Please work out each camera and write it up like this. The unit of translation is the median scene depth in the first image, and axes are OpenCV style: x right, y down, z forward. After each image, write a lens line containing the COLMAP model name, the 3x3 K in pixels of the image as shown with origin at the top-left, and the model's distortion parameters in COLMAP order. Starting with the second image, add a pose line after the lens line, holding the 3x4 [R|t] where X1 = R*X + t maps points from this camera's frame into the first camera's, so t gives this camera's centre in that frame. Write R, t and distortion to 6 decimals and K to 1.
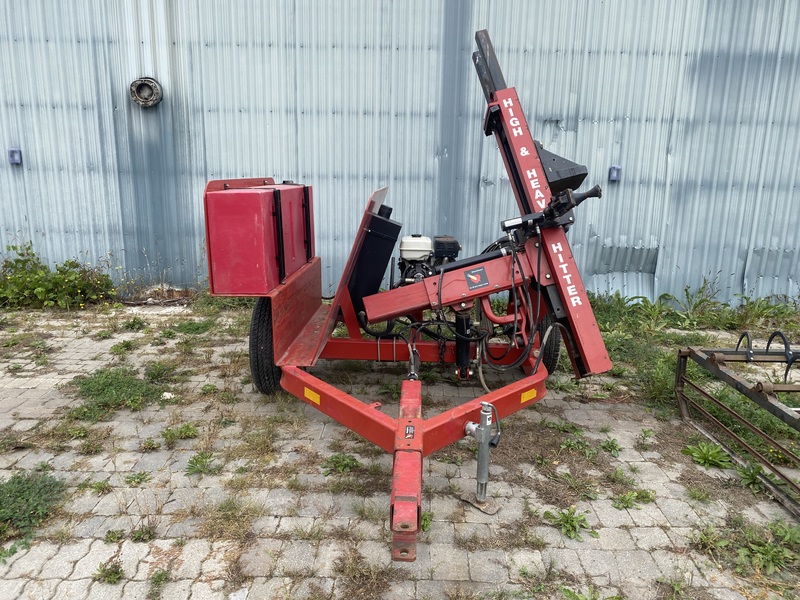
lens RADIAL K [[602.6, 0, 401.1], [0, 602.6, 297.4], [0, 0, 1]] dist [0.013452, -0.018971]
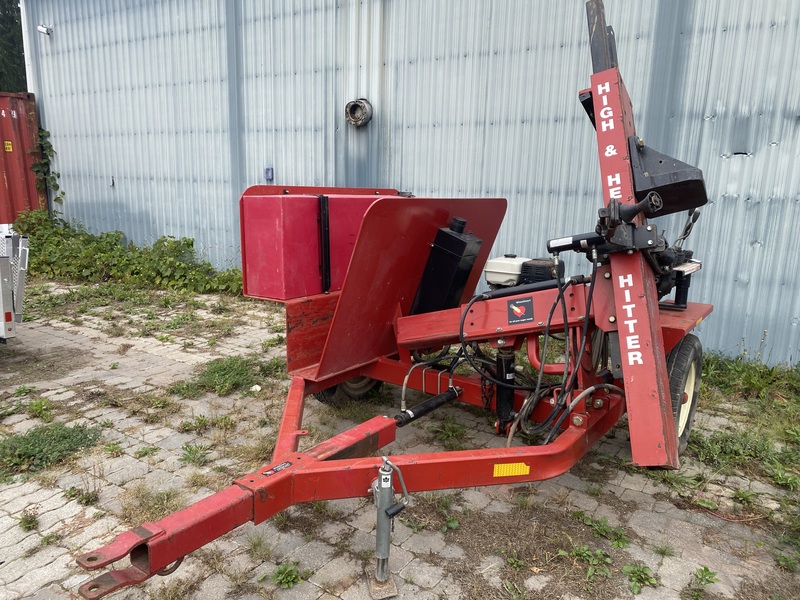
lens RADIAL K [[602.6, 0, 398.7], [0, 602.6, 307.5], [0, 0, 1]] dist [0.013452, -0.018971]
pose [[0.836855, 0.110684, -0.536119, 0.355110], [-0.123898, 0.992229, 0.011451, -0.021564], [0.533220, 0.056841, 0.844065, 0.207805]]
